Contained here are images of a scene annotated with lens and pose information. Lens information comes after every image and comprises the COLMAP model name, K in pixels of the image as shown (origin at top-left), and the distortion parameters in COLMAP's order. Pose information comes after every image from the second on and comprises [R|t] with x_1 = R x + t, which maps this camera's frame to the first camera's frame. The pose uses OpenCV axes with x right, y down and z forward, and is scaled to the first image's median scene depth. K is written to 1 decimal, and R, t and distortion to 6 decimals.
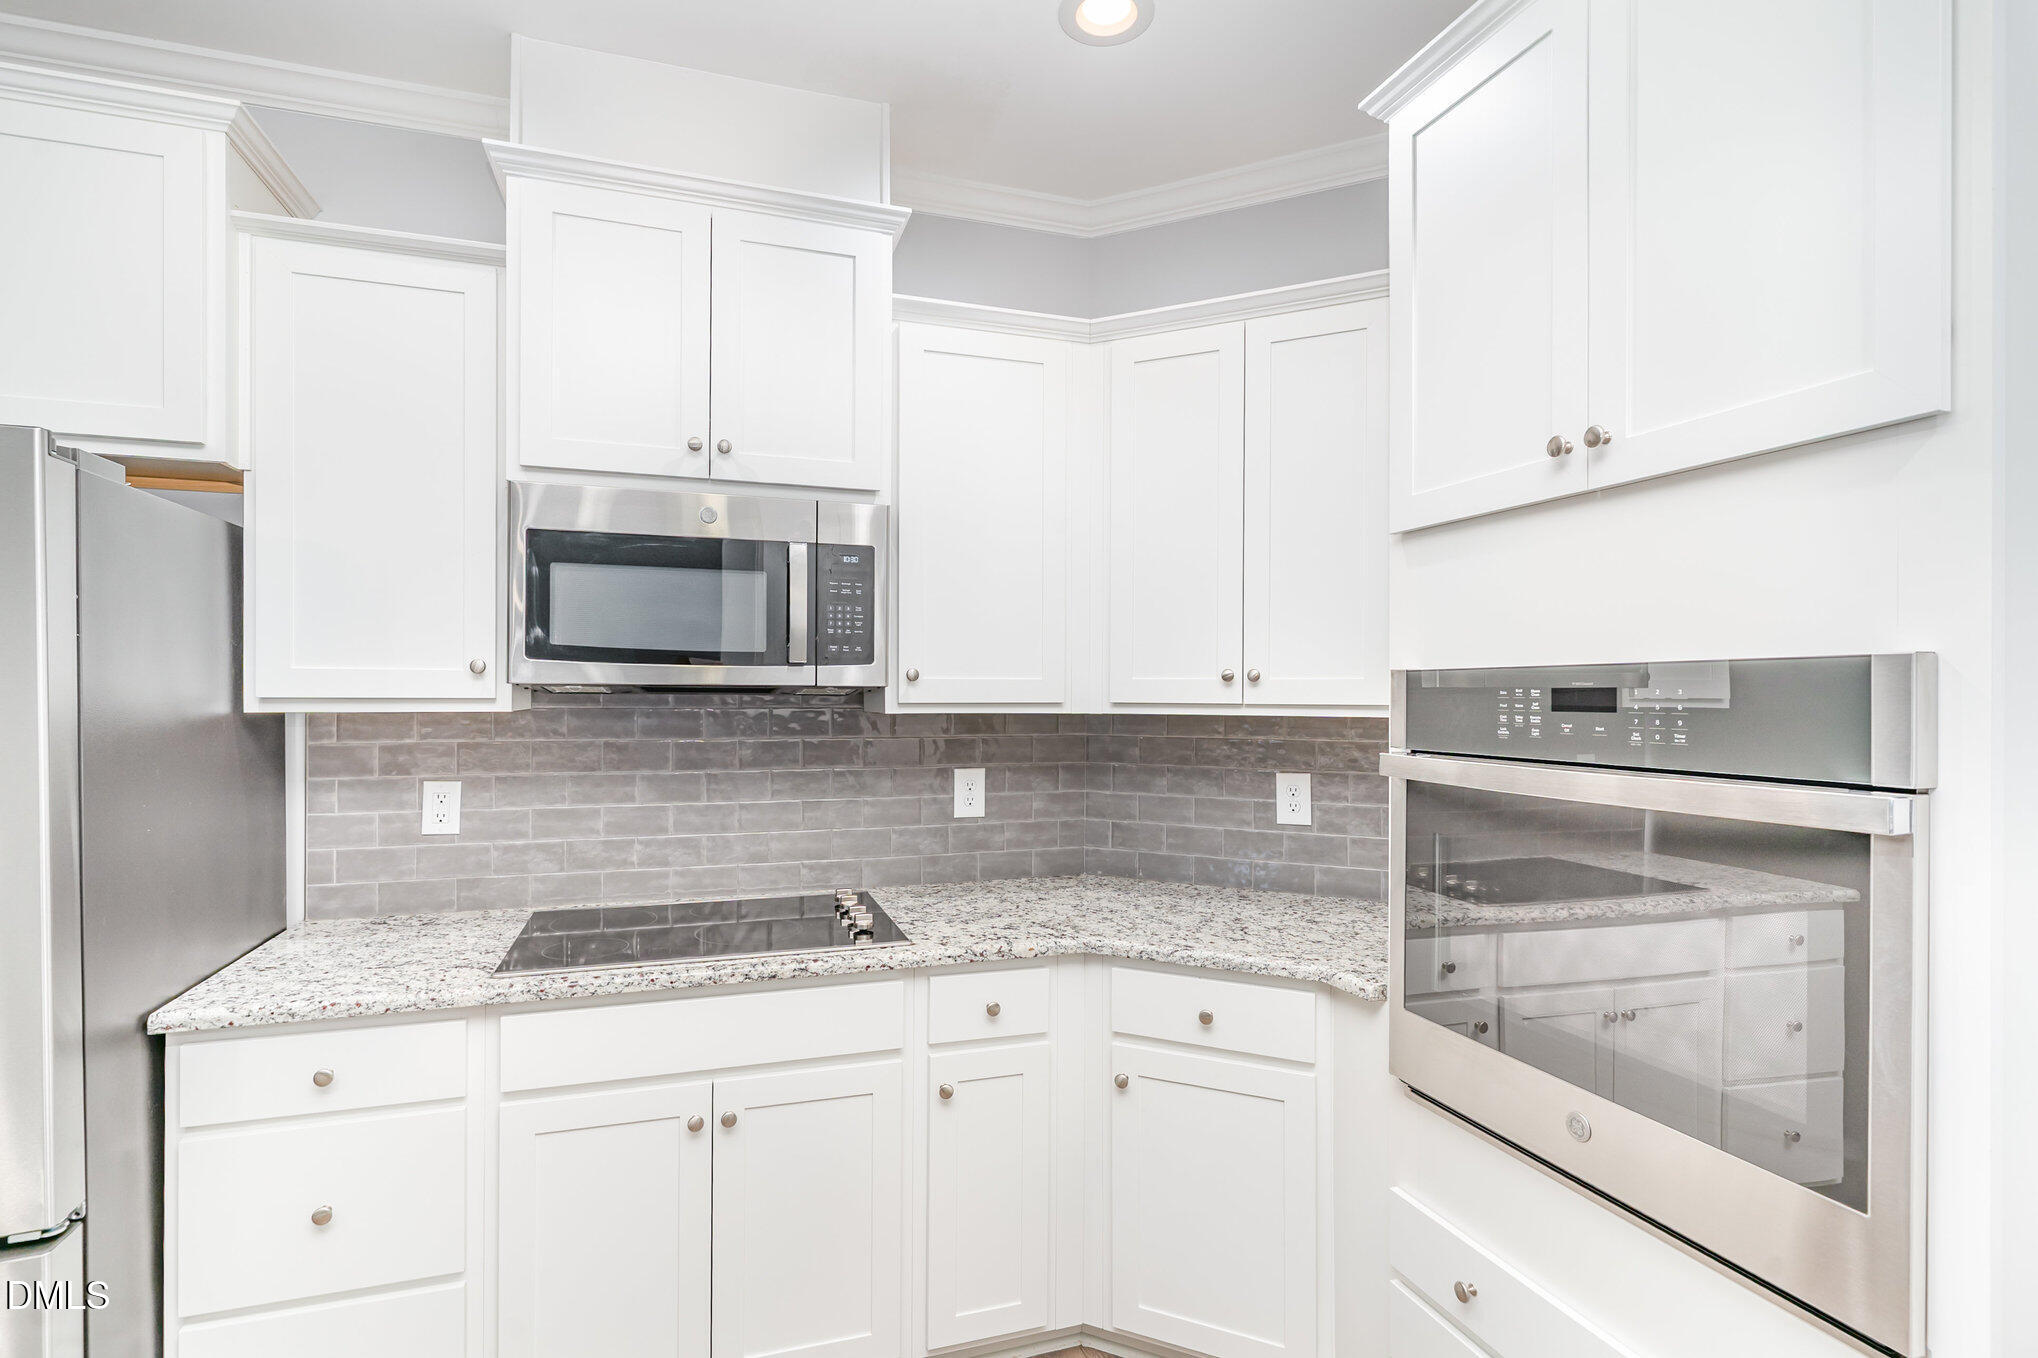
lens RADIAL K [[989.3, 0, 1020.7], [0, 989.3, 687.1], [0, 0, 1]] dist [0.004056, -0.000380]
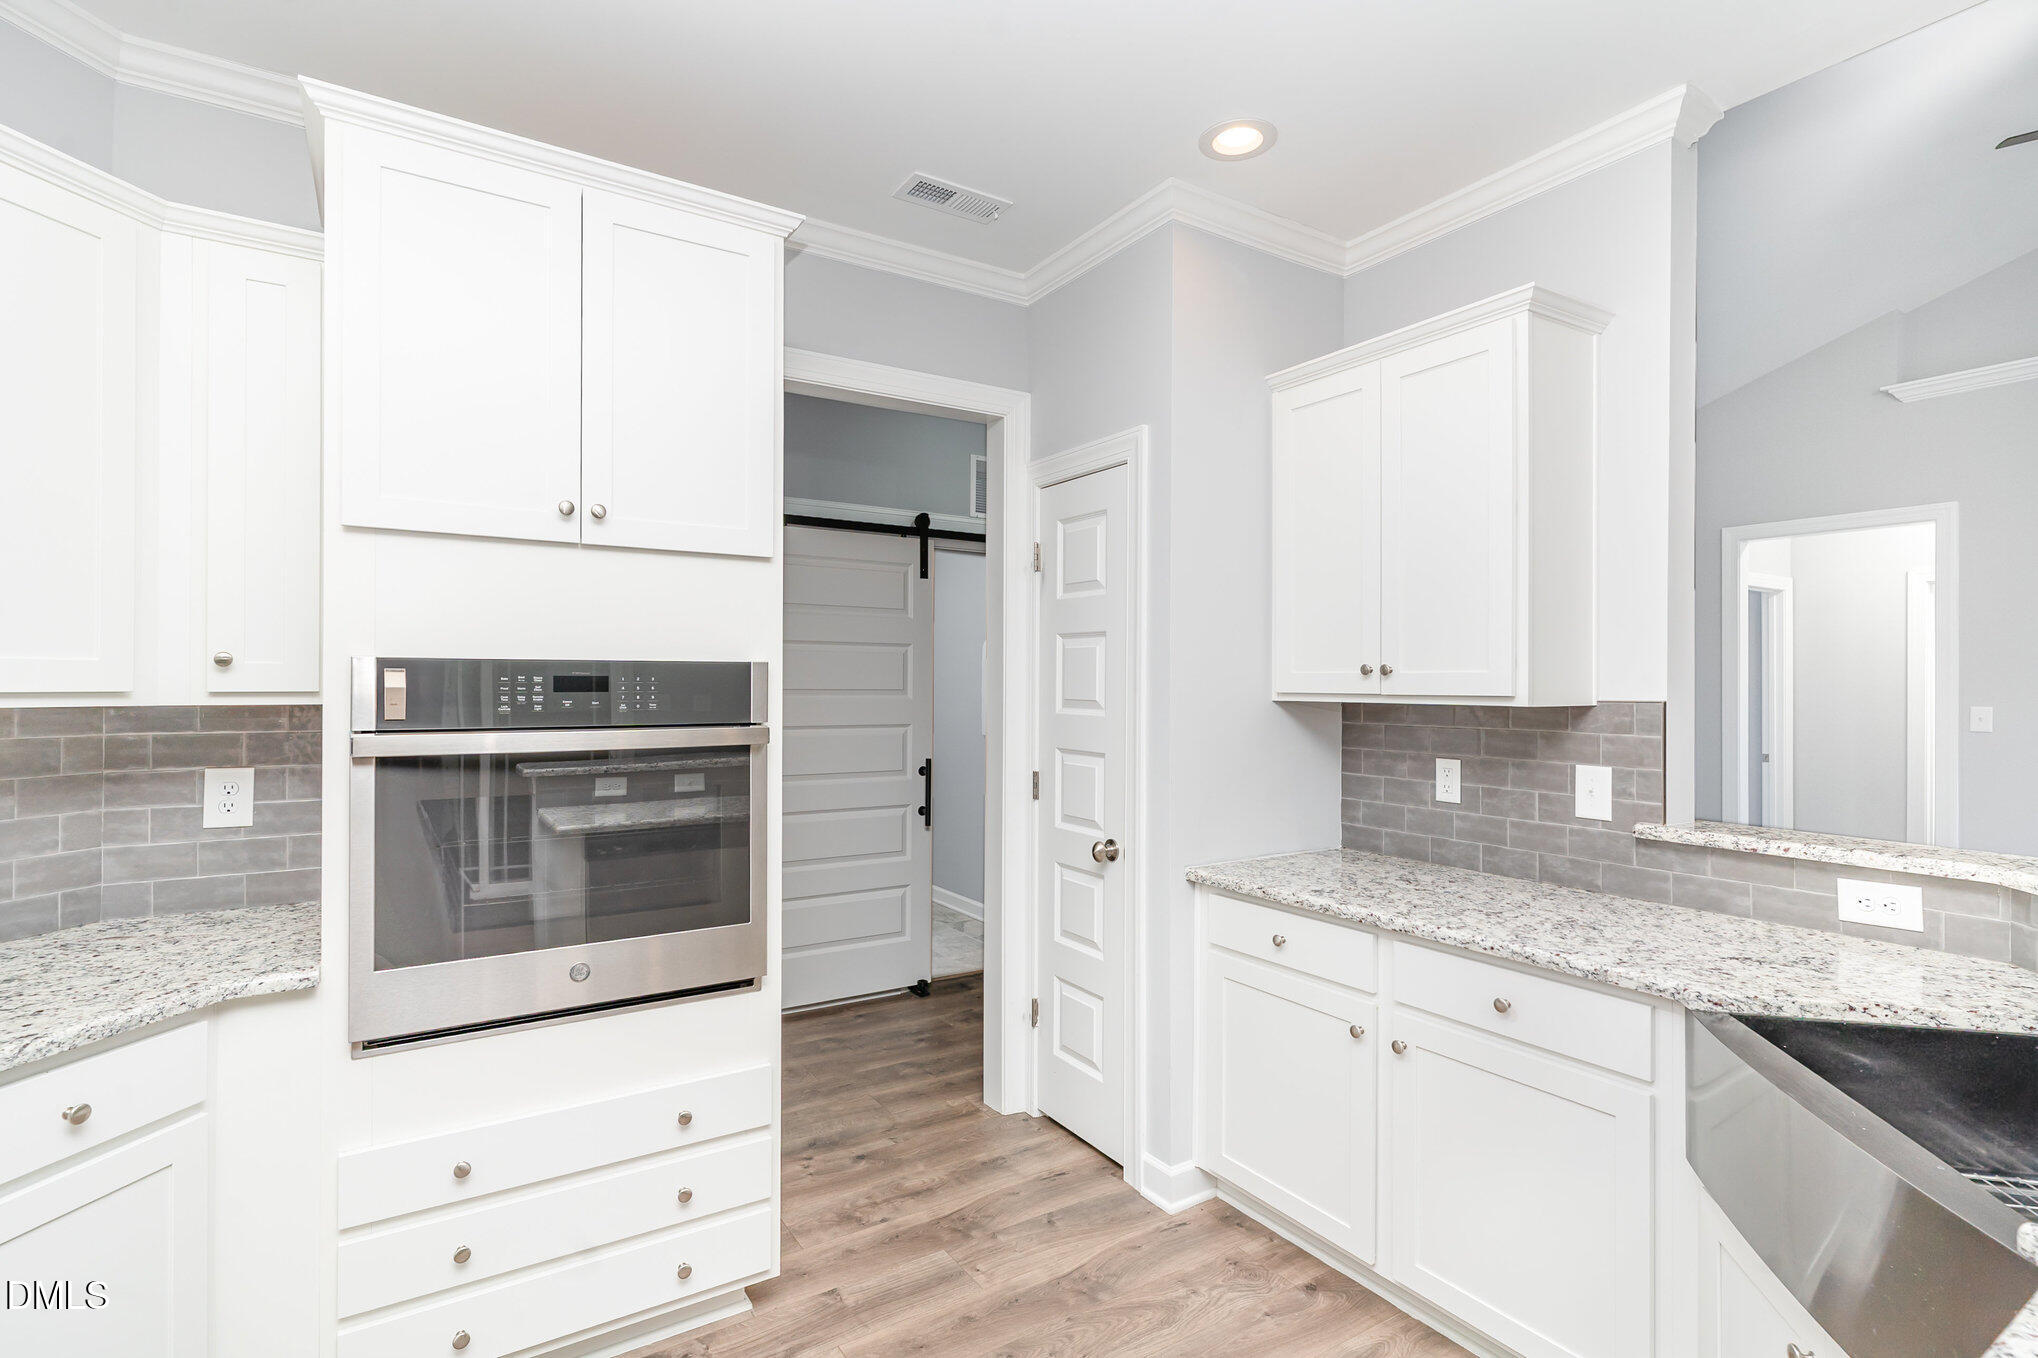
lens RADIAL K [[989.3, 0, 1022.4], [0, 989.3, 681.9], [0, 0, 1]] dist [0.004056, -0.000380]
pose [[-0.248954, -0.001245, 0.968514, -0.953550], [-0.002932, 0.999996, 0.000531, 0.006695], [-0.968511, -0.002708, -0.248957, 0.662698]]
